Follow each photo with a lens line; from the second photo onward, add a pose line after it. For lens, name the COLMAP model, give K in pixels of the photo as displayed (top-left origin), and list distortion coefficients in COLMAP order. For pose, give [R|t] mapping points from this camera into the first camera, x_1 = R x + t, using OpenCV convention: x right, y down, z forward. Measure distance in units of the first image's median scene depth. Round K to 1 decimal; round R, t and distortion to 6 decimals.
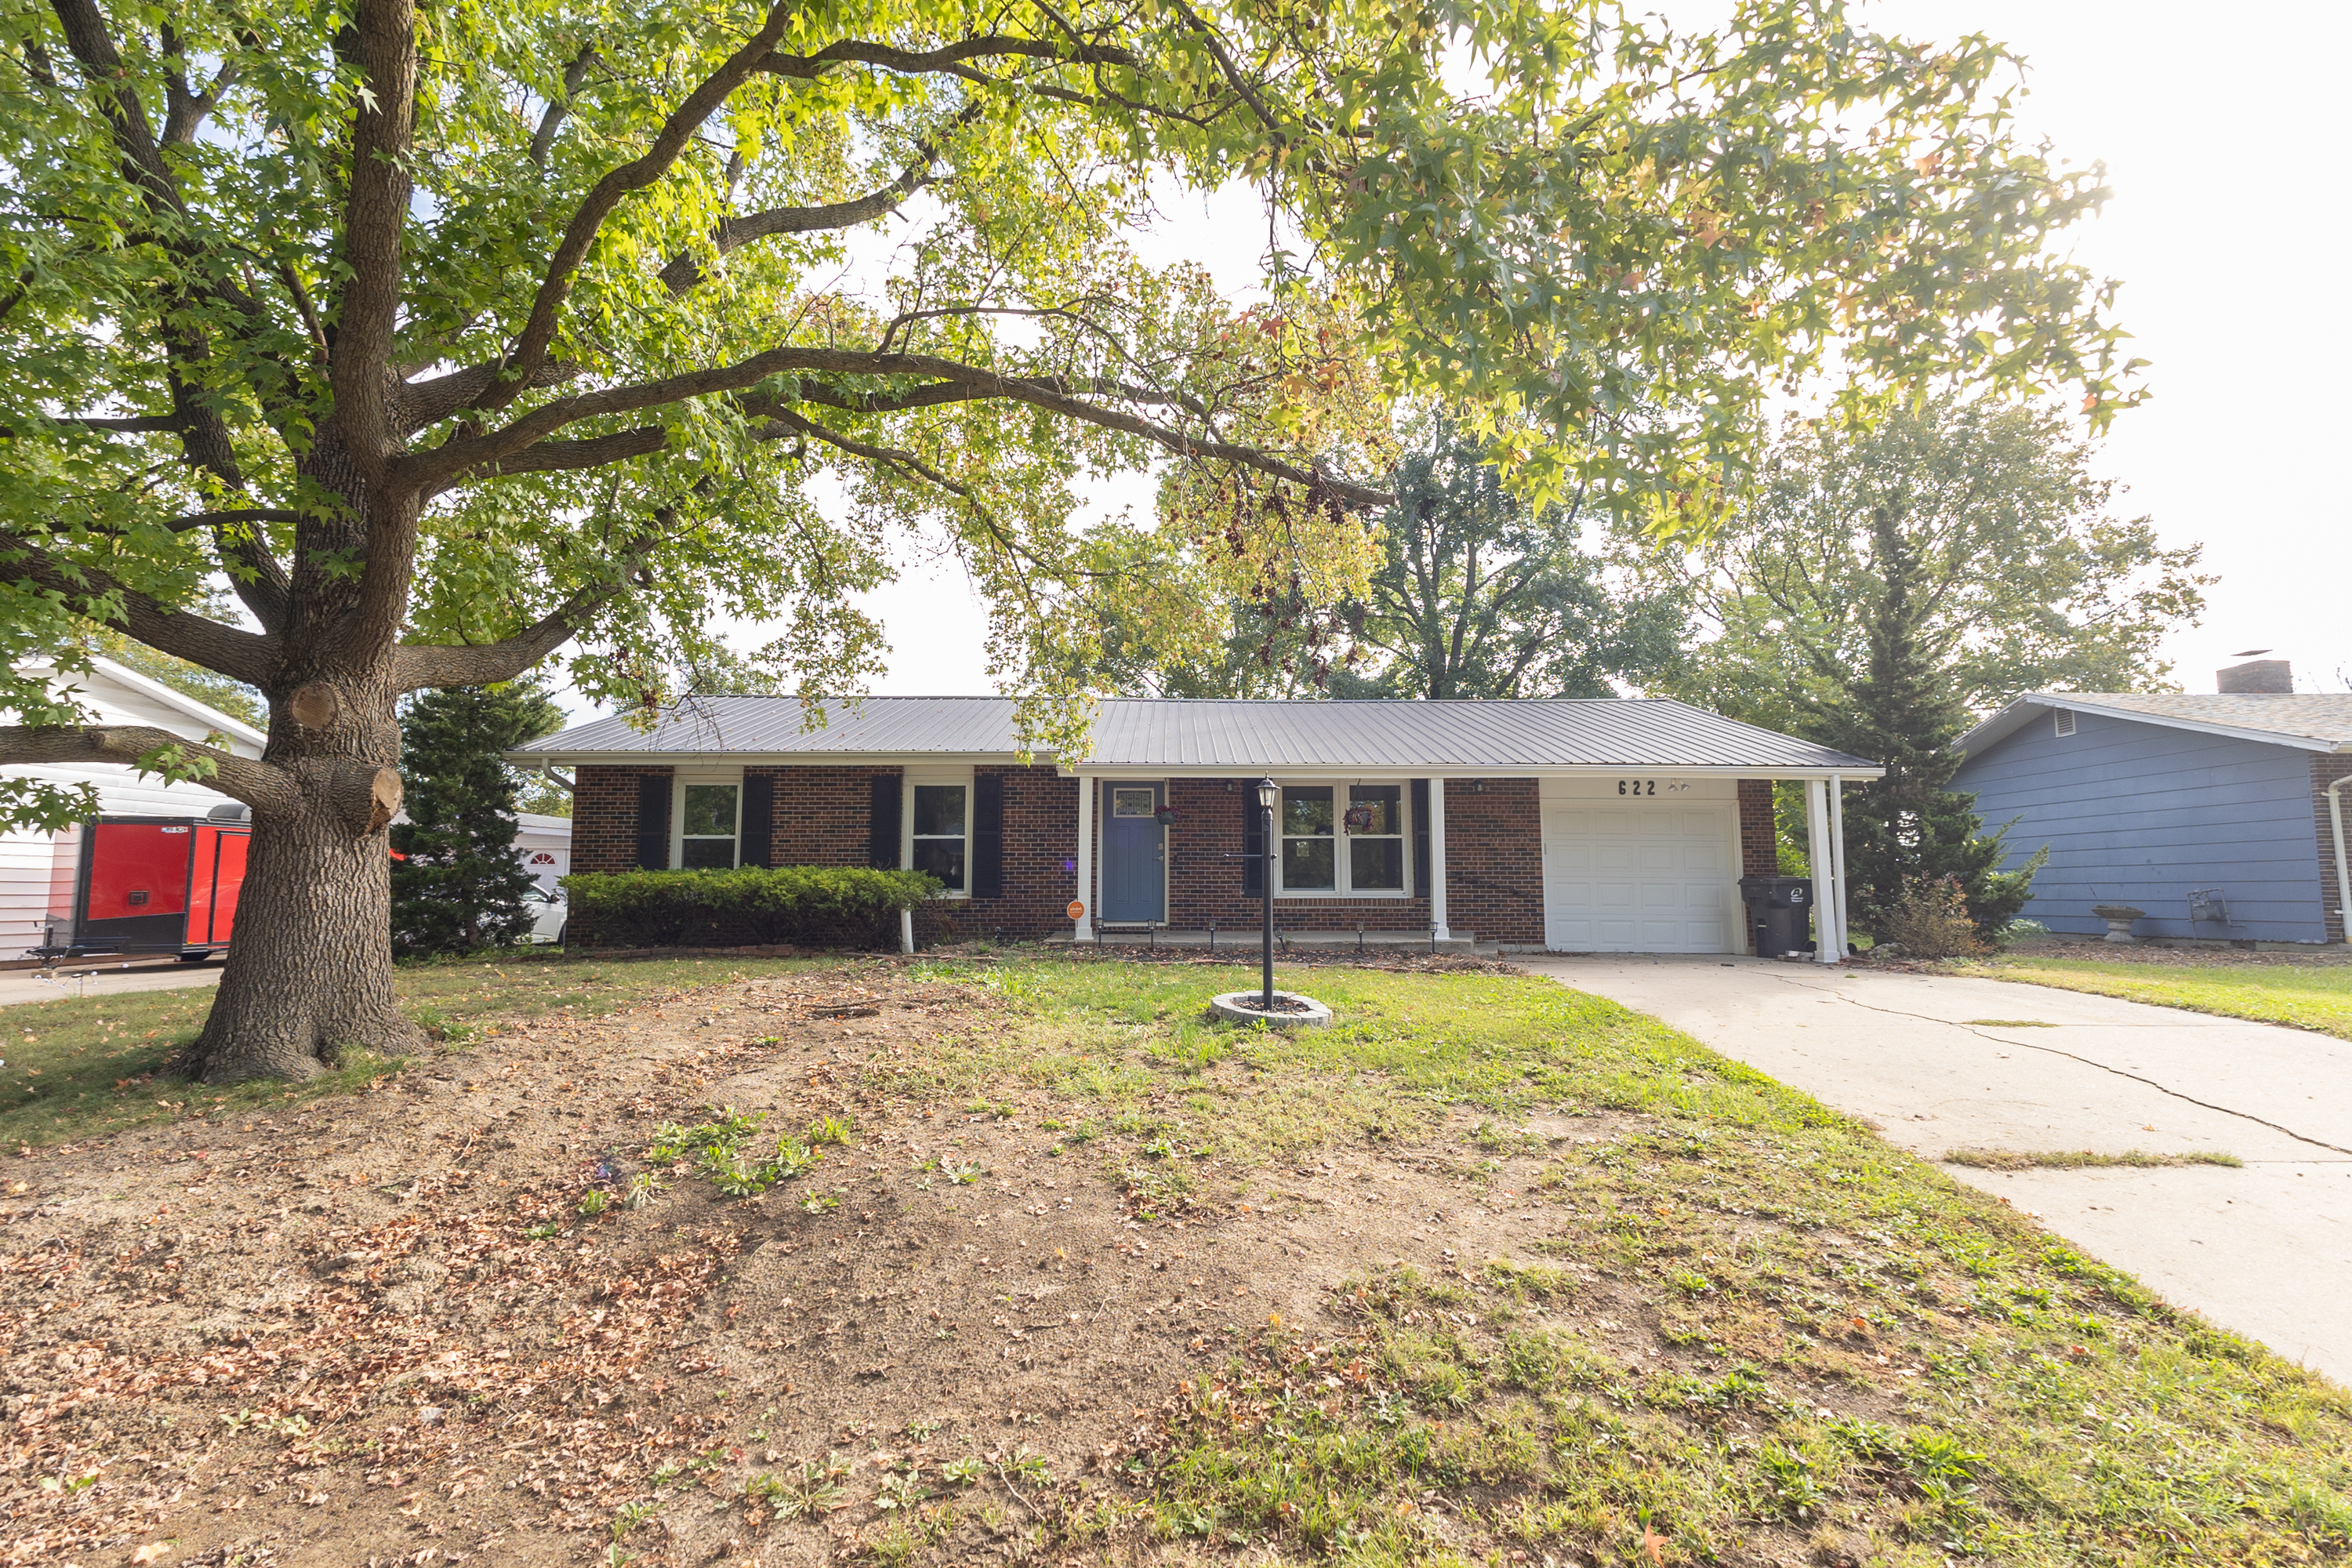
lens RADIAL K [[1089.3, 0, 1176.0], [0, 1089.3, 787.5], [0, 0, 1]] dist [0.019986, -0.003854]
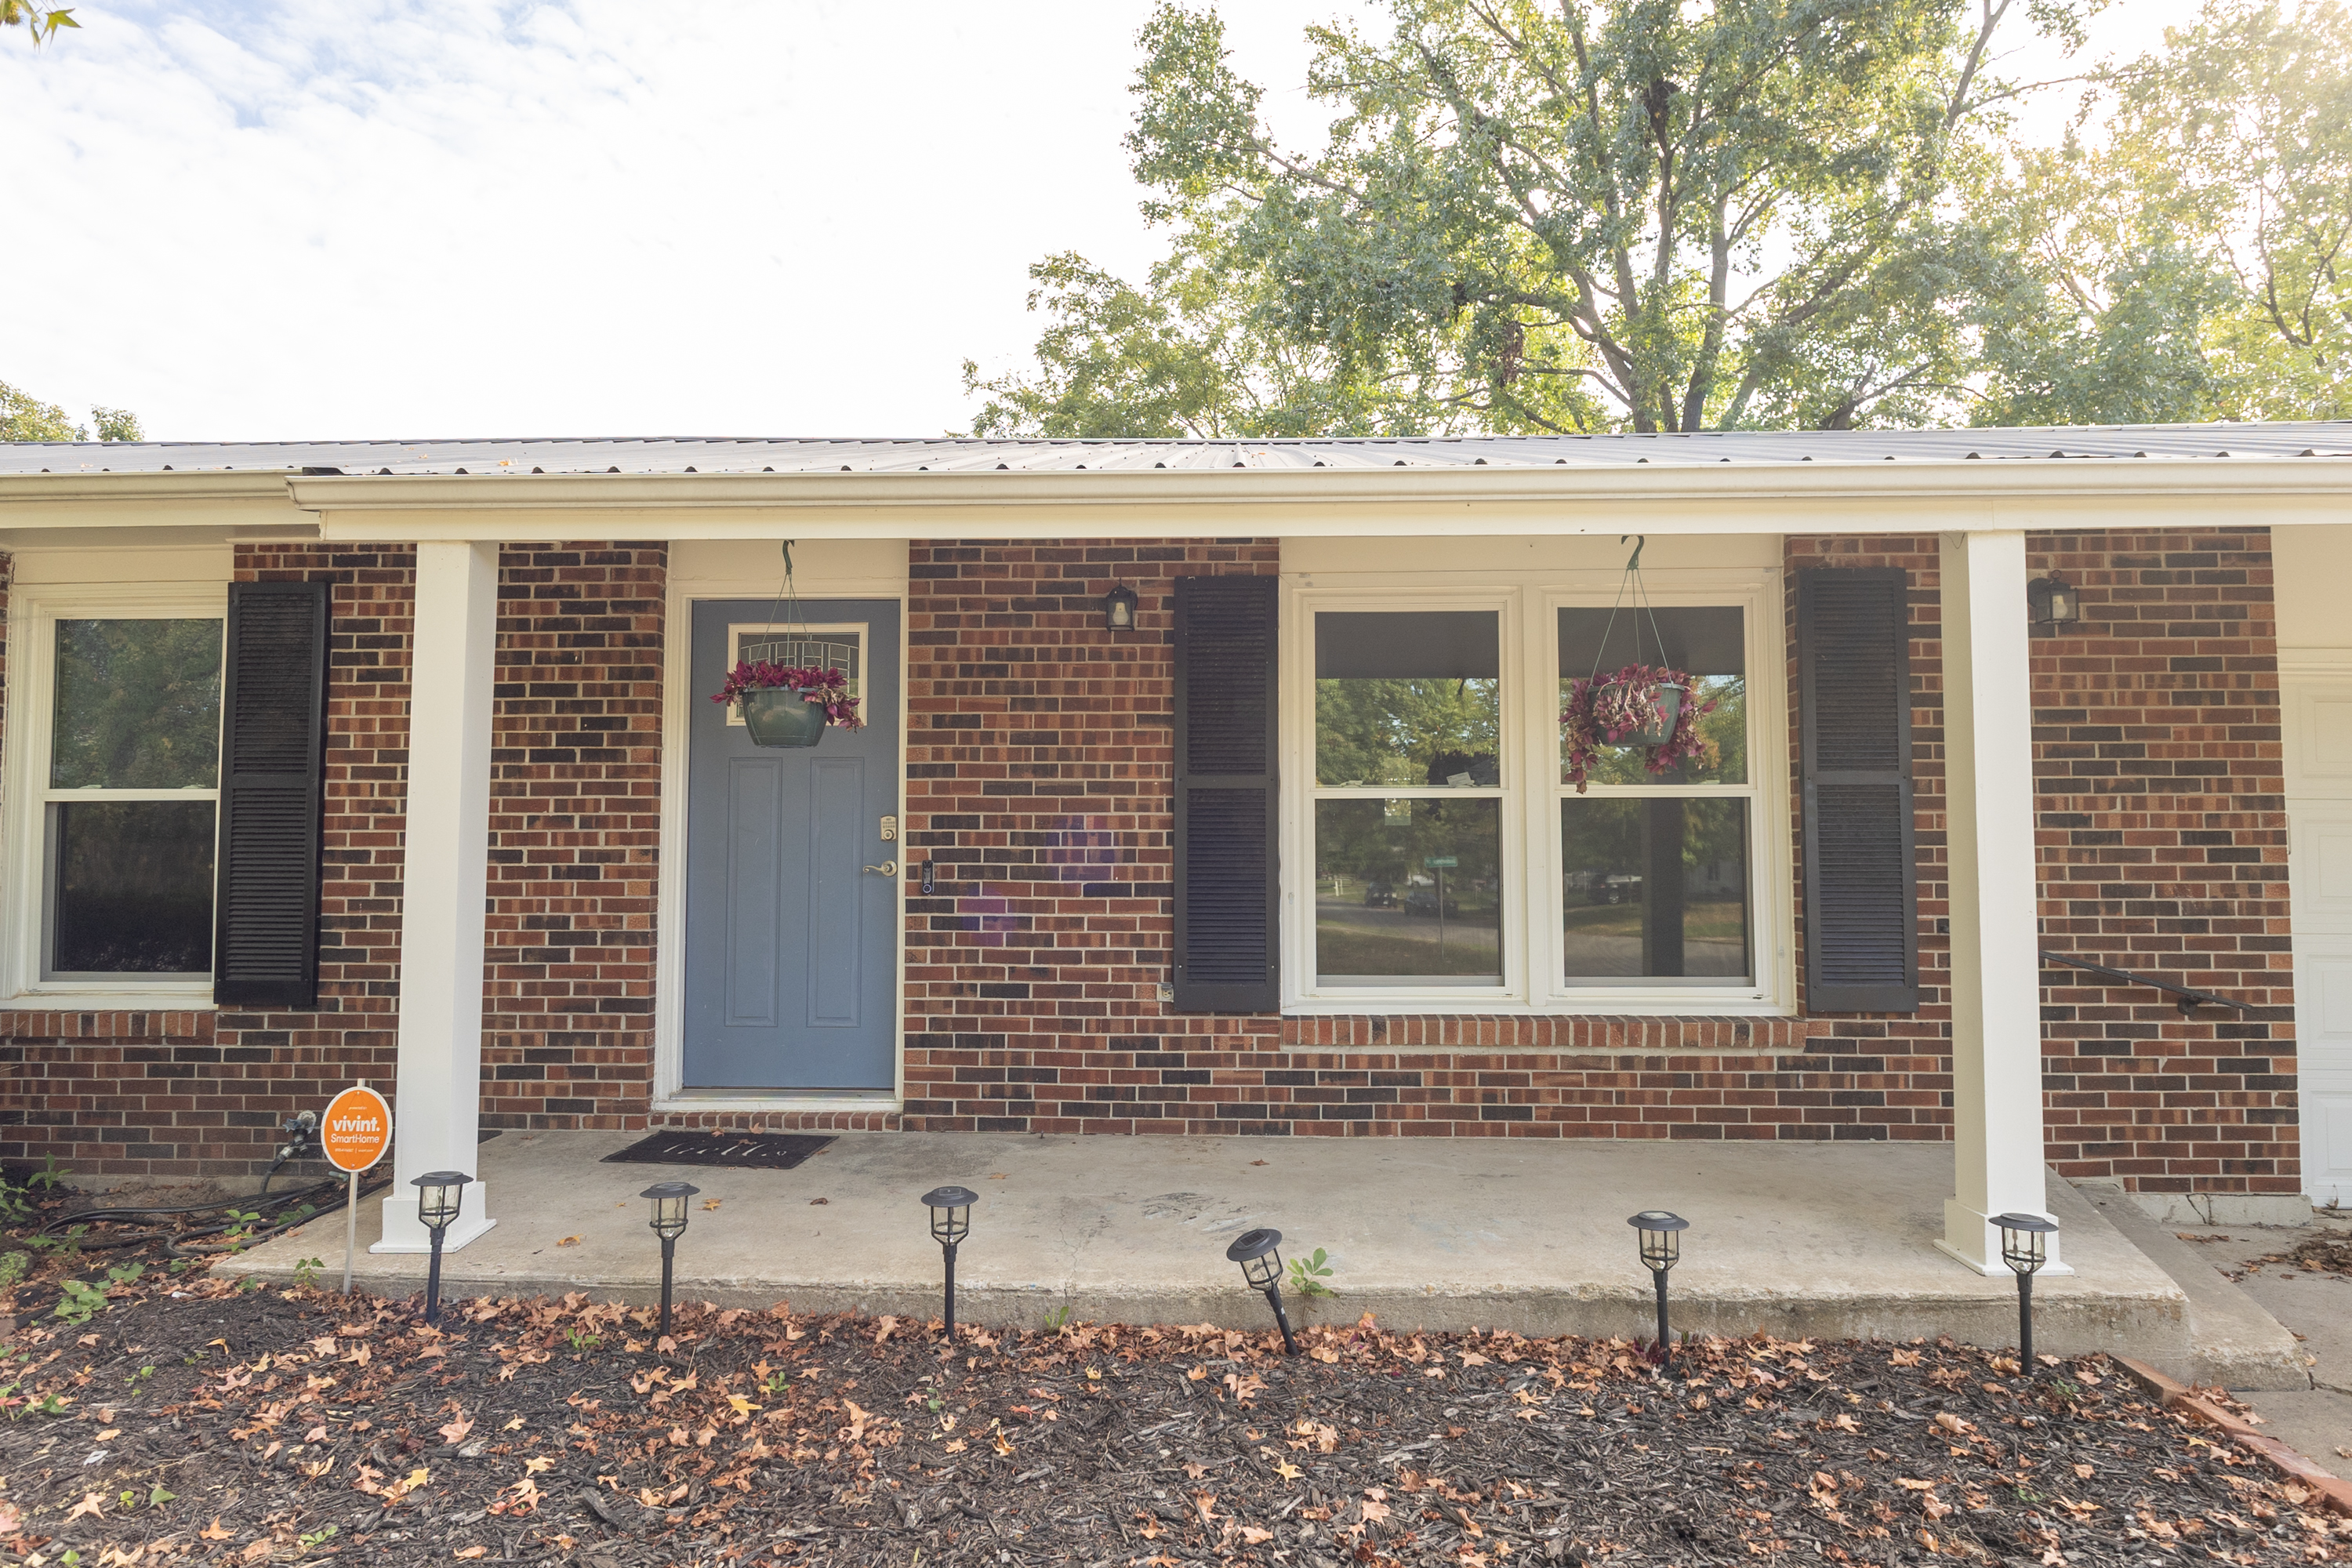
lens RADIAL K [[1329.4, 0, 1176.0], [0, 1329.4, 784.0], [0, 0, 1]] dist [-0.002469, -0.000489]
pose [[0.998778, -0.002312, -0.049375, 0.089701], [0.004764, 0.998758, 0.049600, 0.029895], [0.049199, -0.049774, 0.997548, 0.751948]]
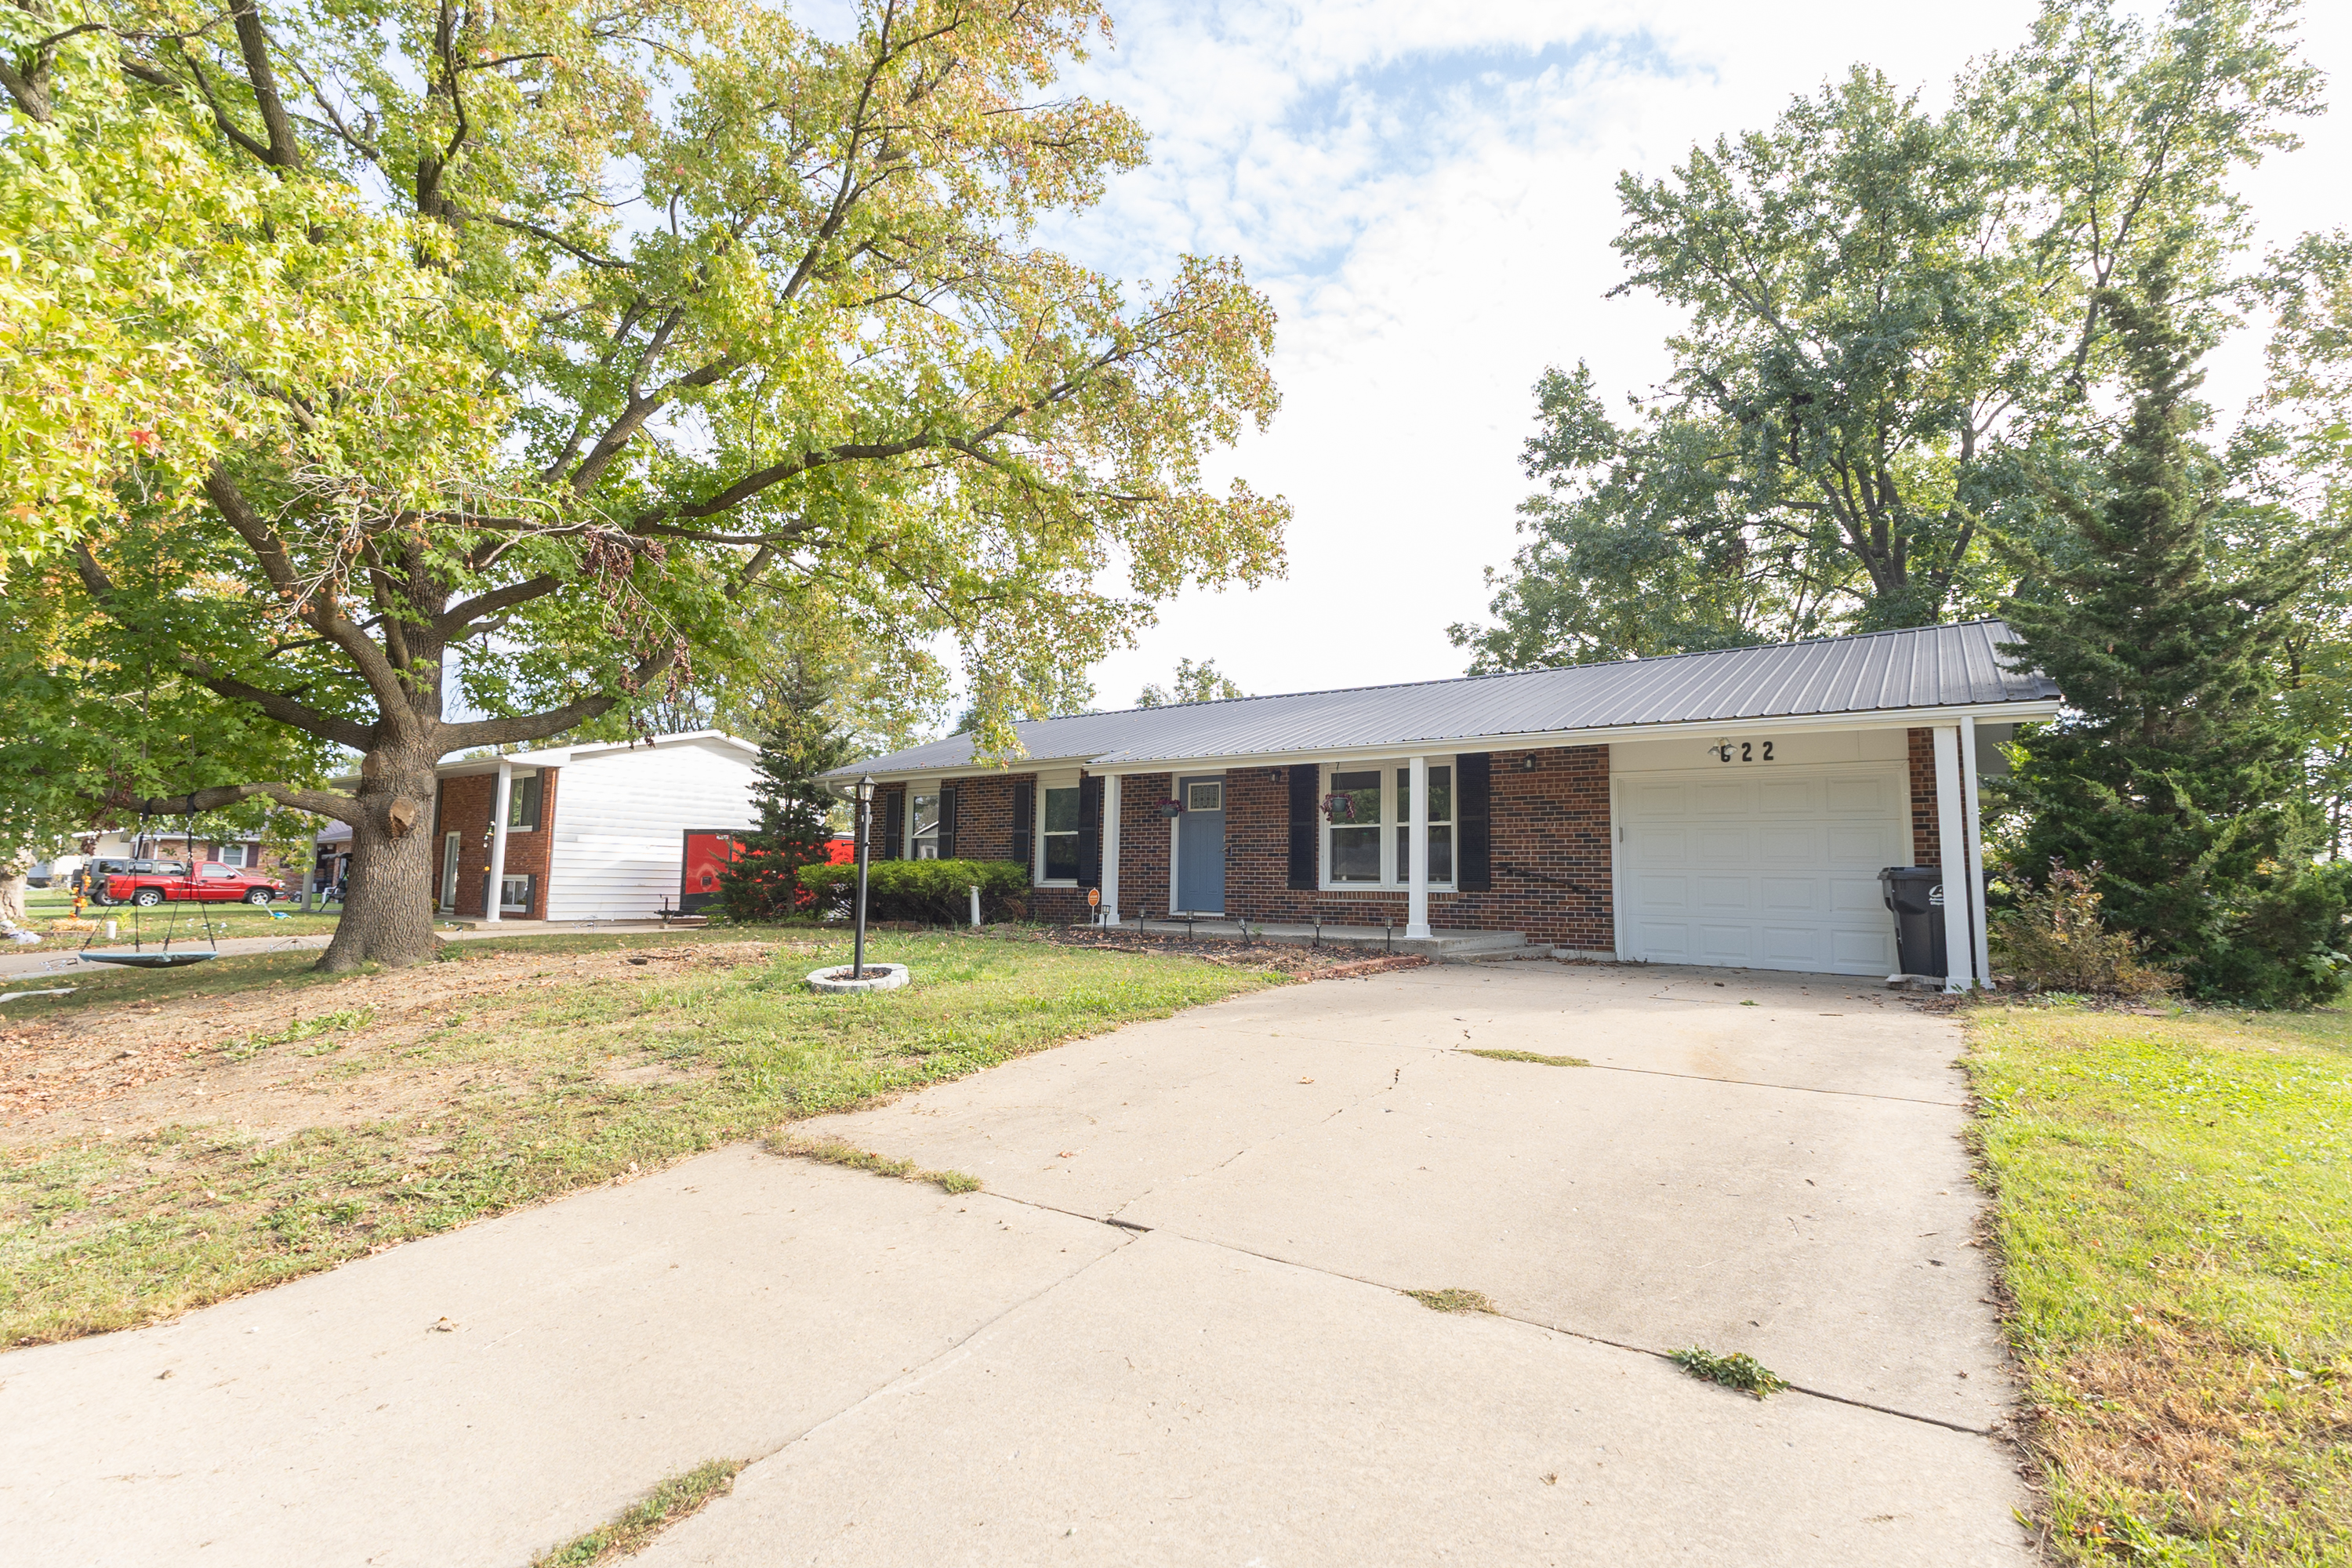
lens RADIAL K [[1075.3, 0, 1177.2], [0, 1075.3, 775.1], [0, 0, 1]] dist [0.002331, -0.000006]
pose [[0.809753, -0.049967, -0.584640, 0.617607], [0.043106, 0.998741, -0.025654, 0.021385], [0.585185, -0.004428, 0.810887, 0.181253]]
